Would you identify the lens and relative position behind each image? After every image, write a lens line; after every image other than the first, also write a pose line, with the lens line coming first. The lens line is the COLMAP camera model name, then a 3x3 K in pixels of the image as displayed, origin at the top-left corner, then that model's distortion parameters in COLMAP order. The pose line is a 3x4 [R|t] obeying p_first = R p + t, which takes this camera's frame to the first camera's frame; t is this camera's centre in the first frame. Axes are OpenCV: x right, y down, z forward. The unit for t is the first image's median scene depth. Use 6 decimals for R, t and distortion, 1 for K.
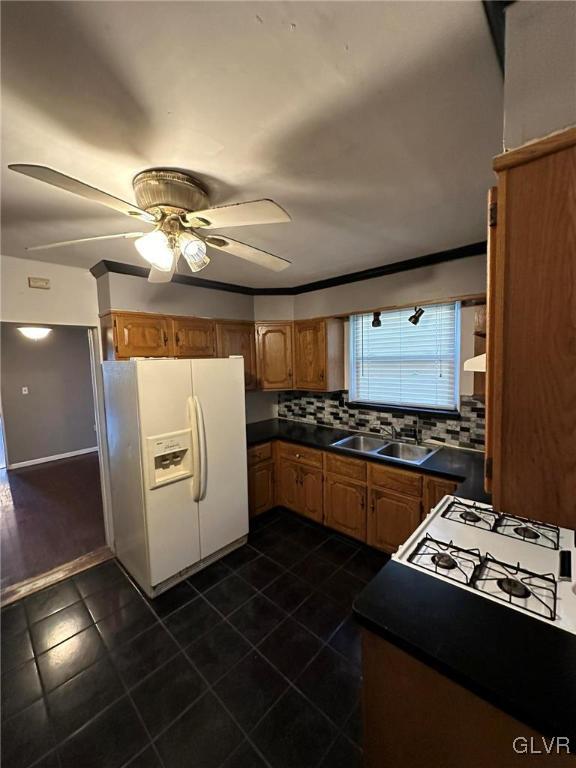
lens RADIAL K [[304.7, 0, 287.7], [0, 304.7, 383.8], [0, 0, 1]] dist [-0.003778, -0.000077]
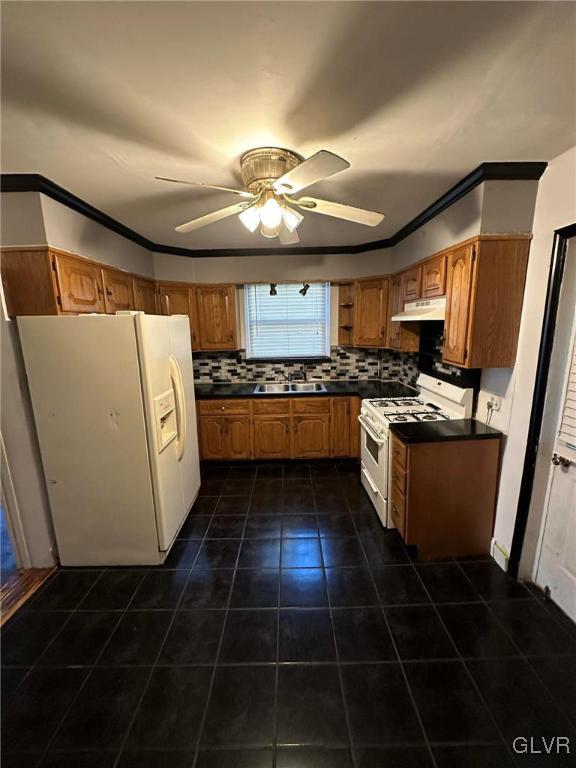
lens RADIAL K [[304.7, 0, 289.3], [0, 304.7, 383.7], [0, 0, 1]] dist [-0.003778, -0.000077]
pose [[0.724117, -0.122277, 0.678751, -0.528498], [0.061637, 0.991693, 0.112896, 0.034187], [-0.686917, -0.039914, 0.725639, 0.025890]]
